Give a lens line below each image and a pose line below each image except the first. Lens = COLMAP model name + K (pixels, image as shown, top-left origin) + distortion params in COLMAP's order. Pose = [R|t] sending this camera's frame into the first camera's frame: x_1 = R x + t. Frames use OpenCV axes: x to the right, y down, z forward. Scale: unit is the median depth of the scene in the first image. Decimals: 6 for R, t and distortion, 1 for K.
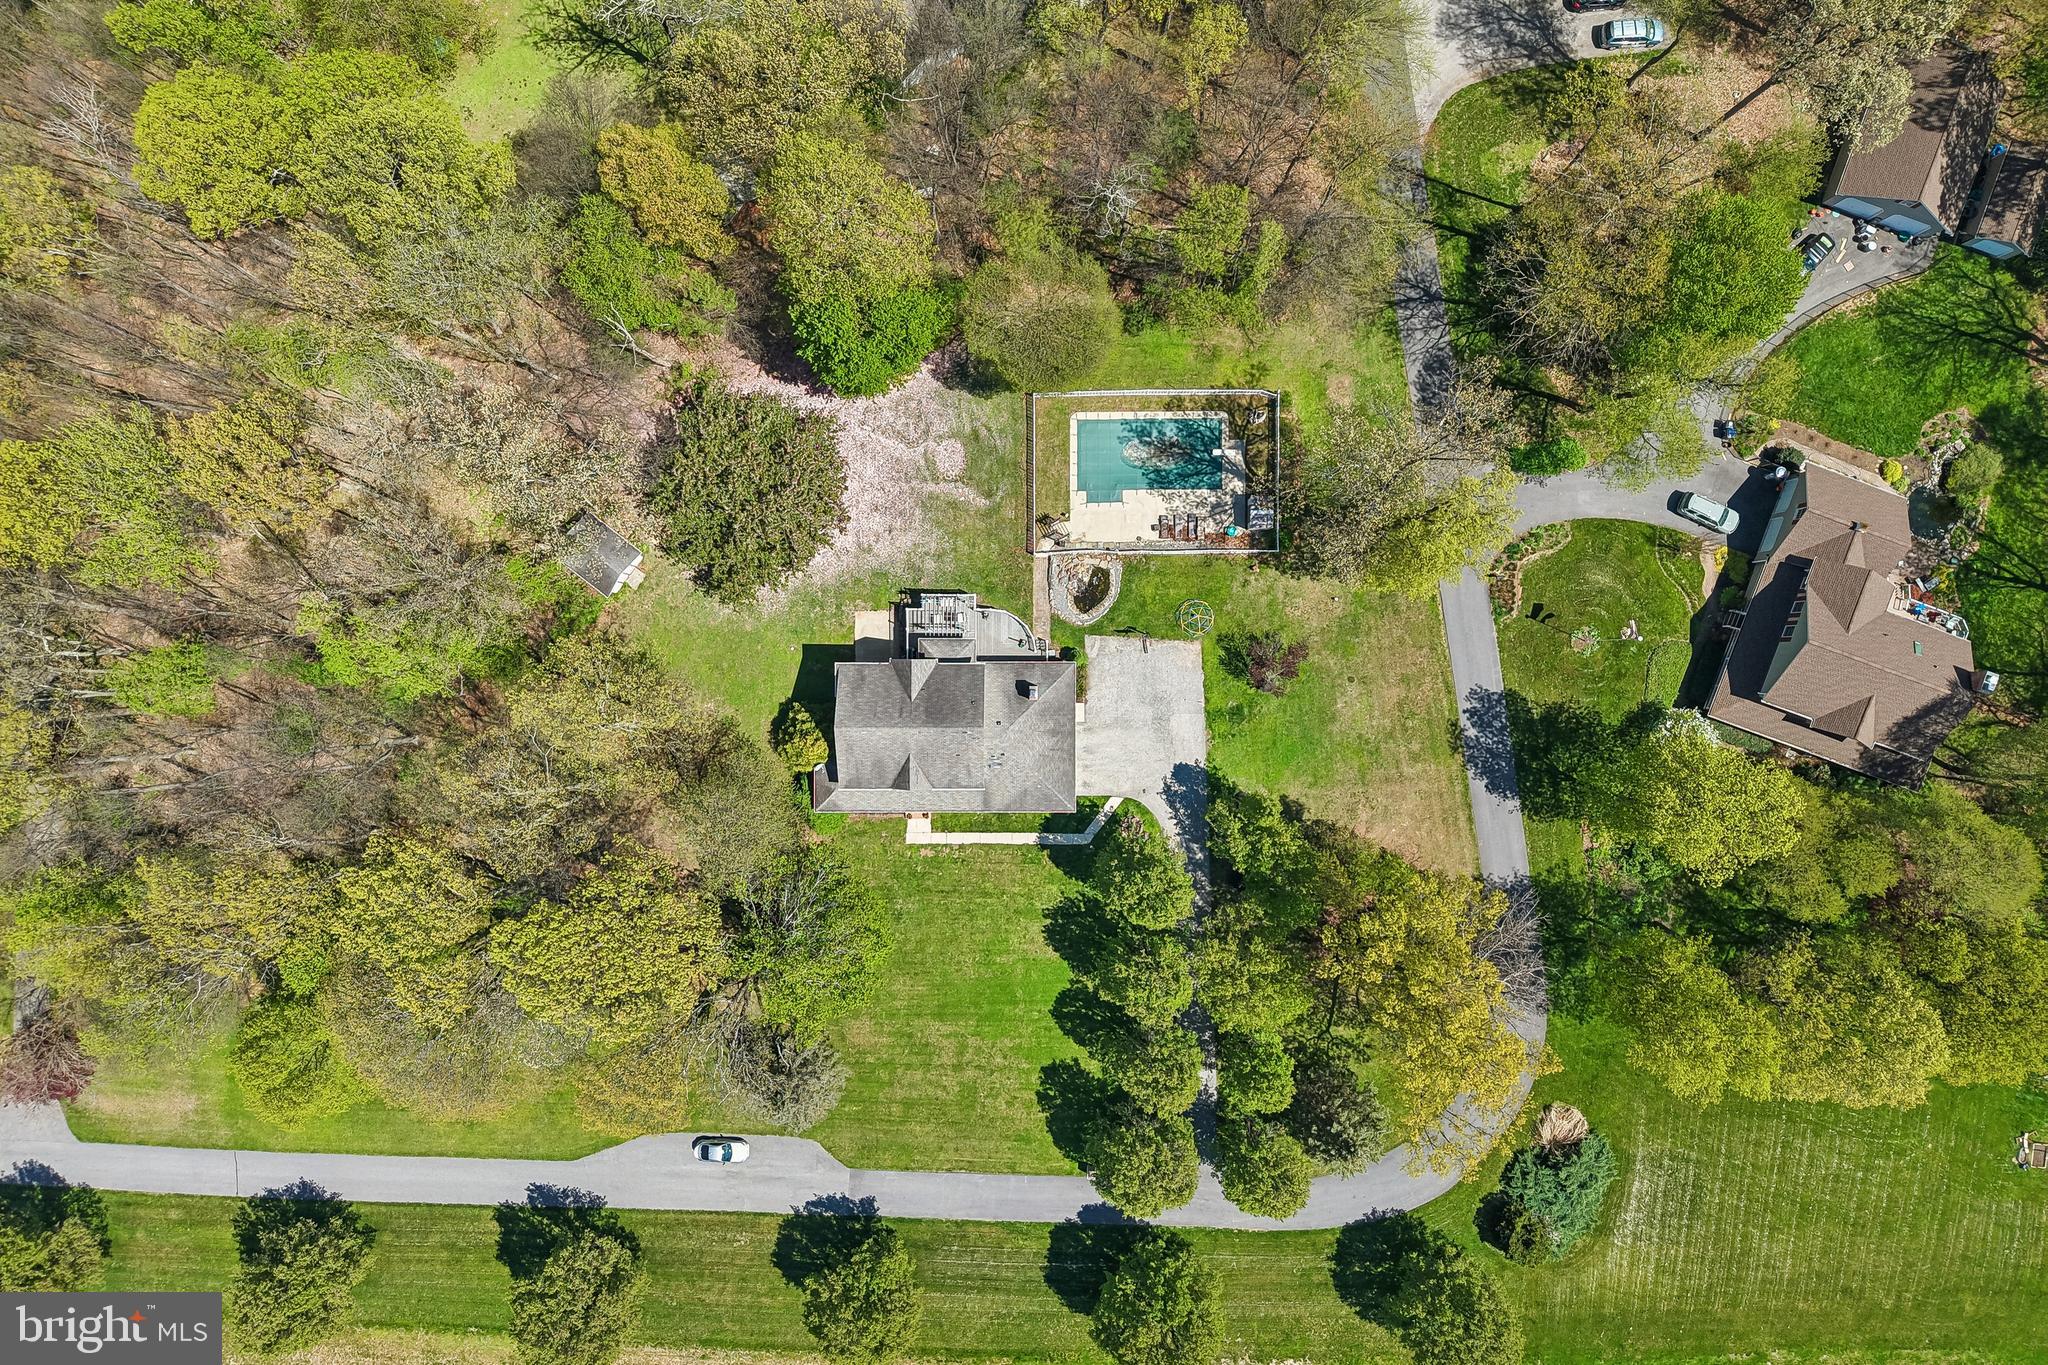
lens RADIAL K [[1379.1, 0, 1026.3], [0, 1379.1, 672.2], [0, 0, 1]] dist [0.032394, -0.007030]
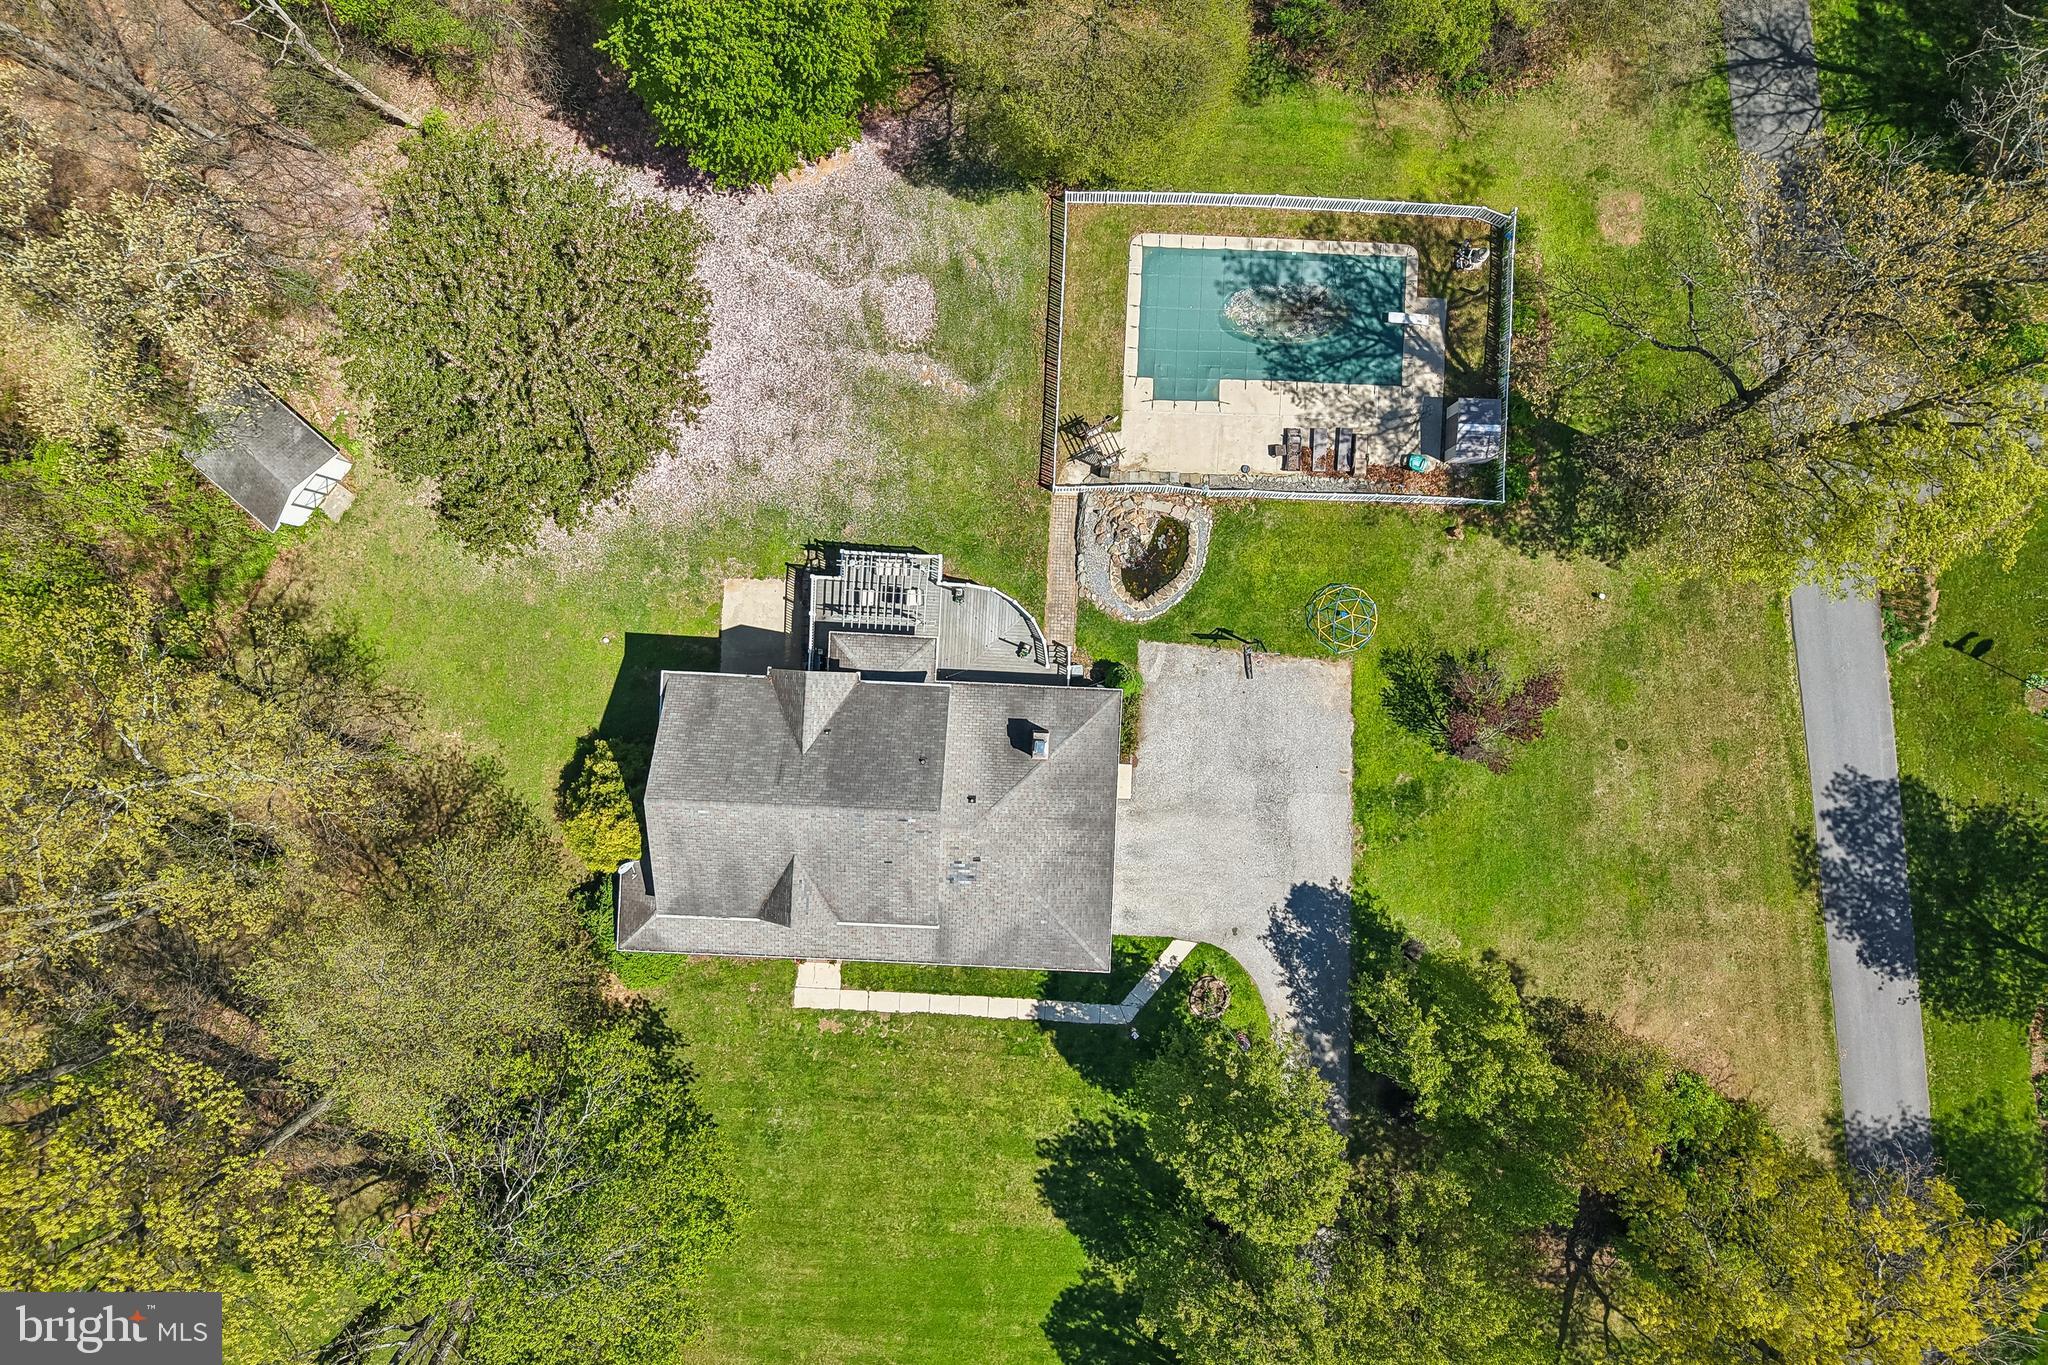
lens RADIAL K [[1400.6, 0, 1024.0], [0, 1400.6, 682.5], [0, 0, 1]] dist [-0.009560, -0.002654]
pose [[0.998904, 0.046790, -0.001547, -0.001418], [-0.046784, 0.998898, 0.003738, -0.010200], [0.001720, -0.003661, 0.999992, 0.446414]]
